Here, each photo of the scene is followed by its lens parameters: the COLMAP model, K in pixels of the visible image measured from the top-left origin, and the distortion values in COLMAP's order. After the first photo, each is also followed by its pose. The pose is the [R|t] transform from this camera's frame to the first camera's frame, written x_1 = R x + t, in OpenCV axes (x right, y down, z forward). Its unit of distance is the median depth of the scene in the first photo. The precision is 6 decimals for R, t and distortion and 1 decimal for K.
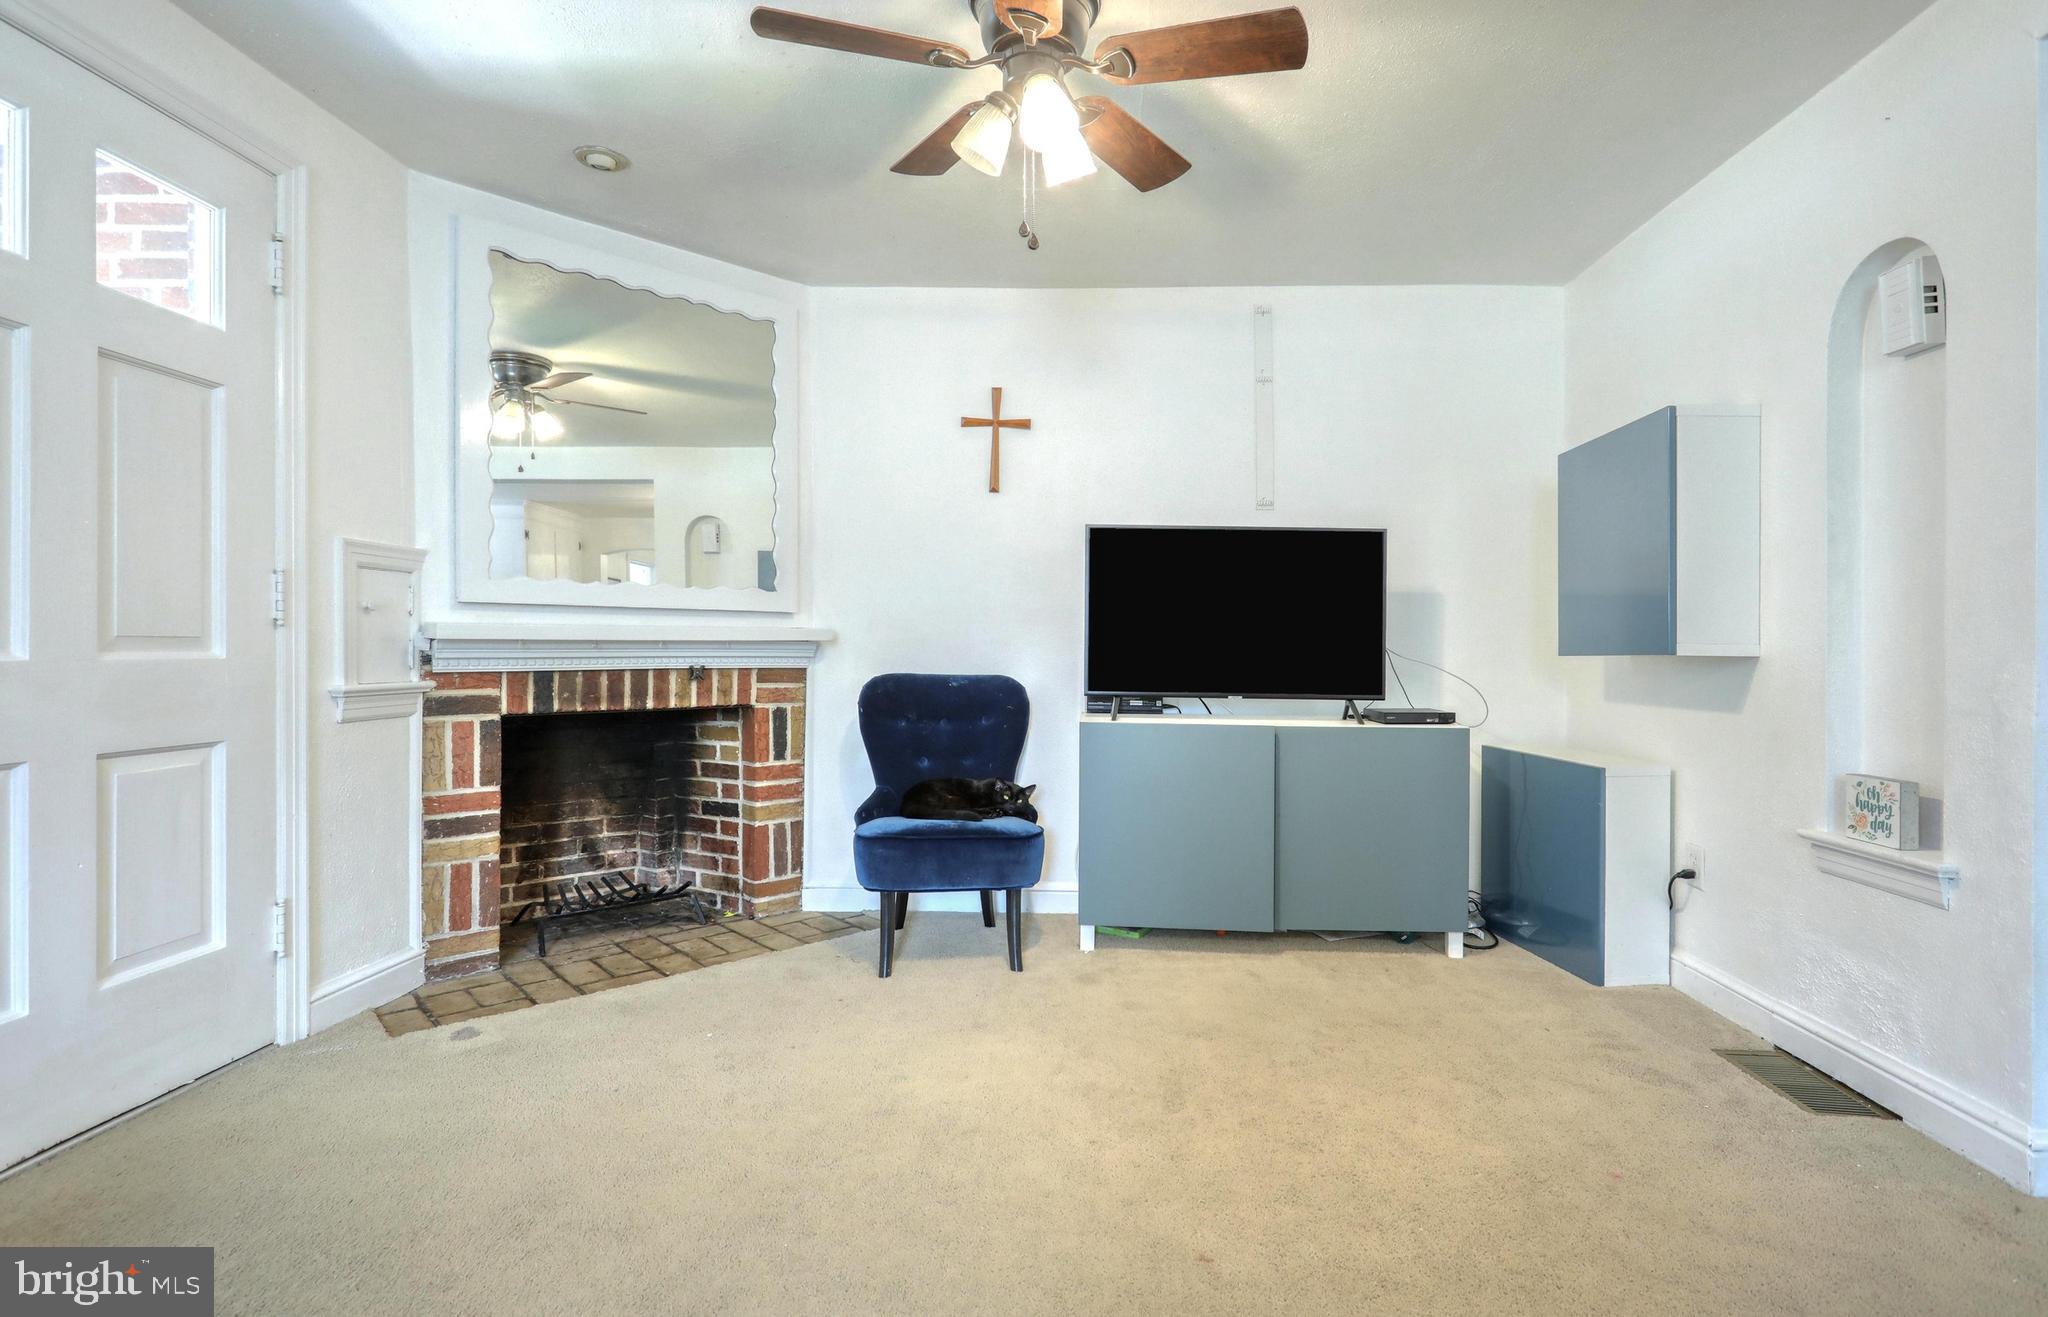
lens RADIAL K [[948.2, 0, 1024.9], [0, 948.2, 640.2], [0, 0, 1]] dist [0.000133, -0.000368]
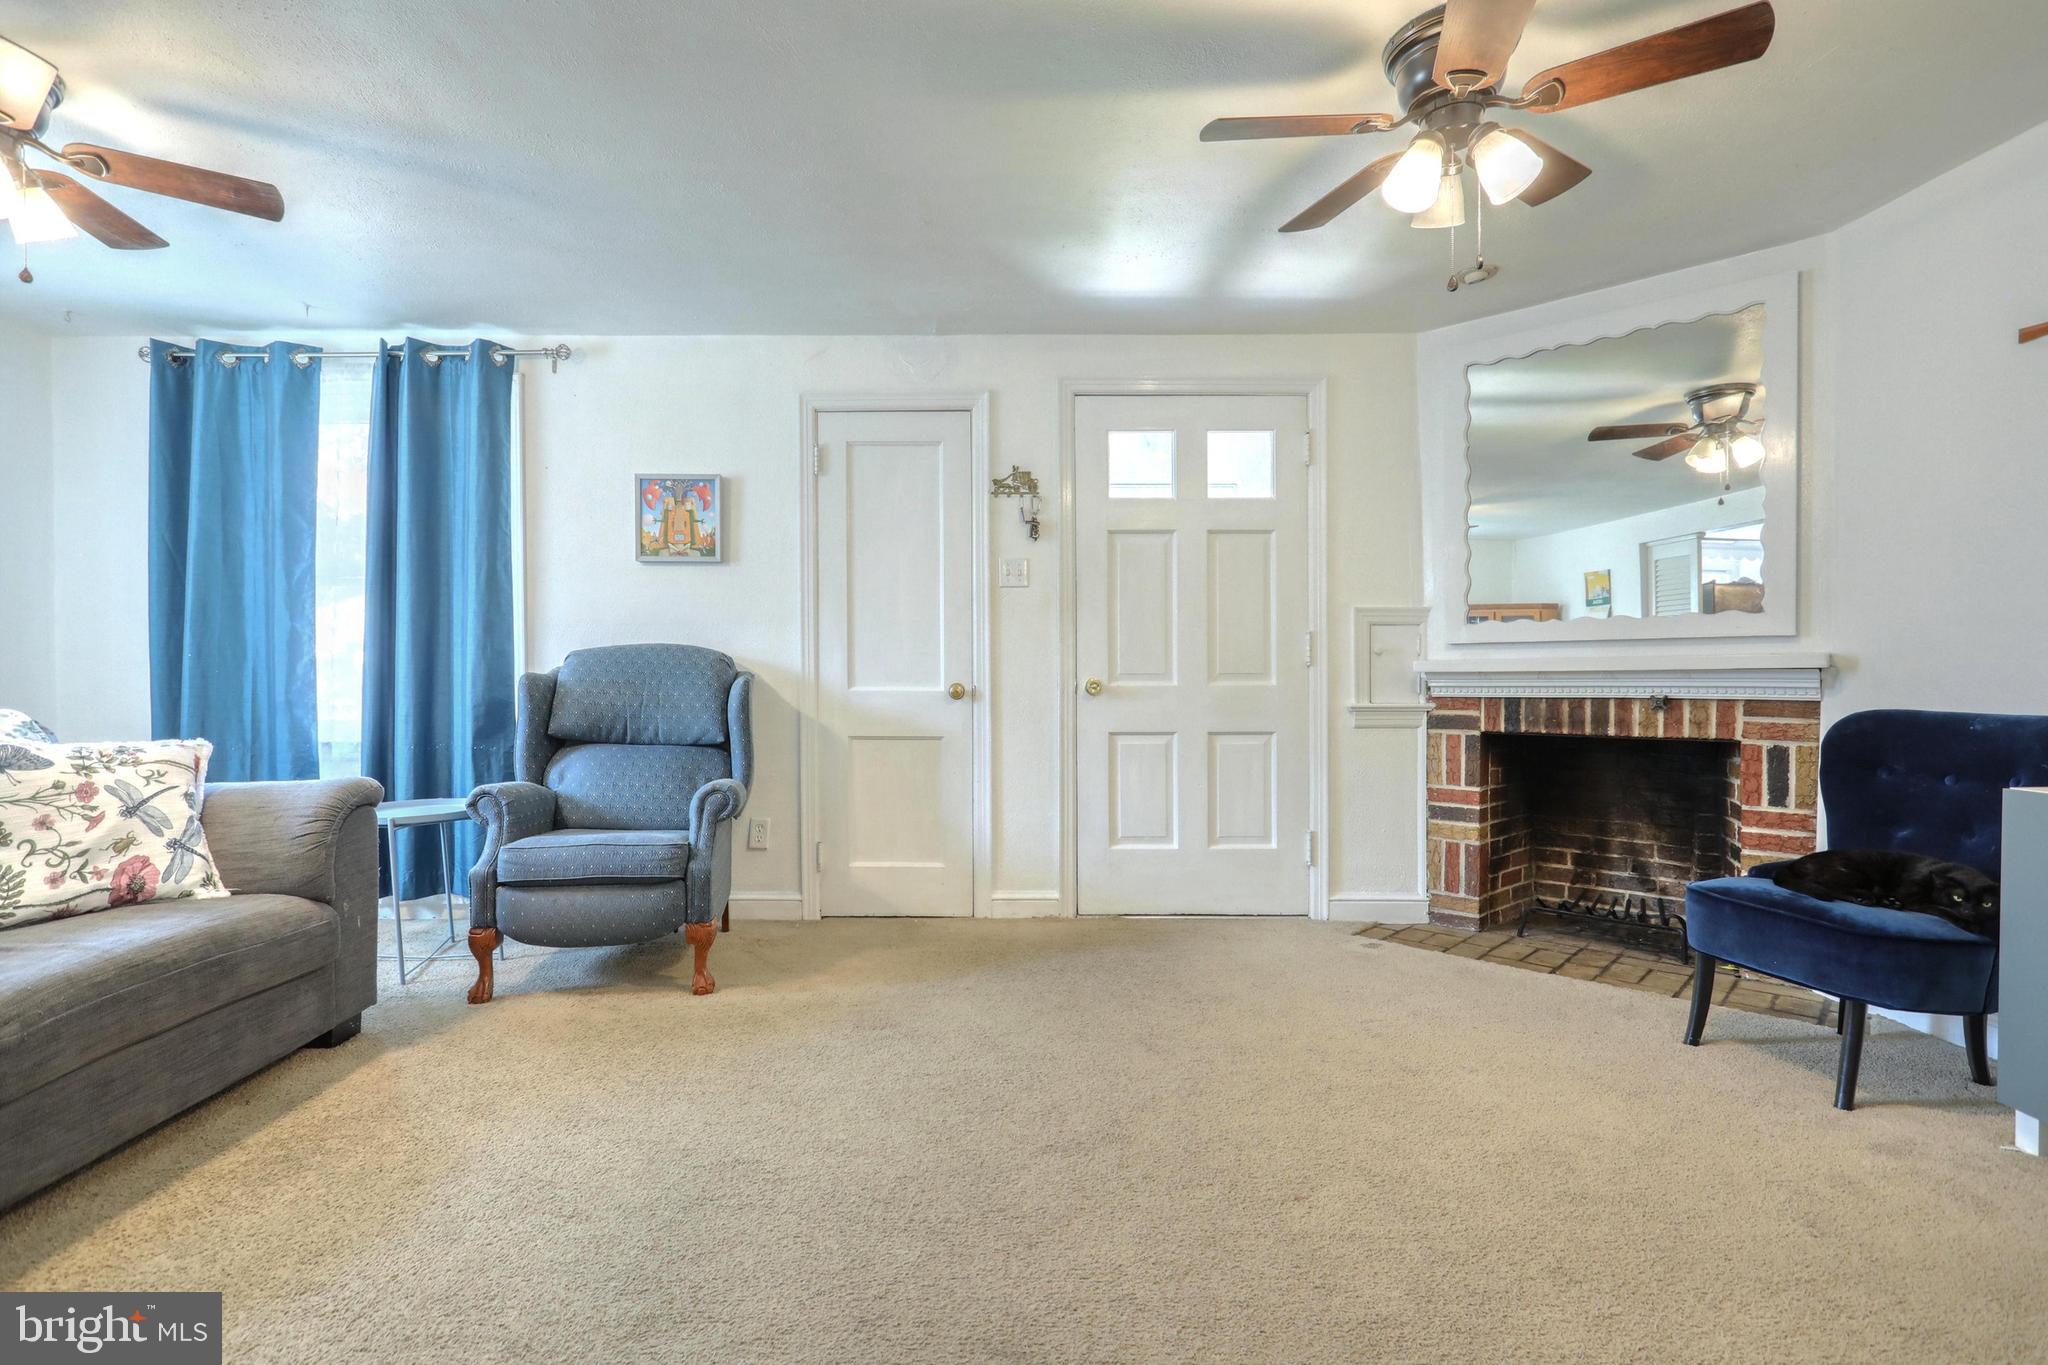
lens RADIAL K [[978.8, 0, 1021.4], [0, 978.8, 693.0], [0, 0, 1]] dist [-0.009624, 0.004588]
pose [[0.063146, 0.007456, -0.997976, 0.662594], [0.009610, 0.999921, 0.008078, 0.010175], [0.997958, -0.010101, 0.063070, 0.290430]]
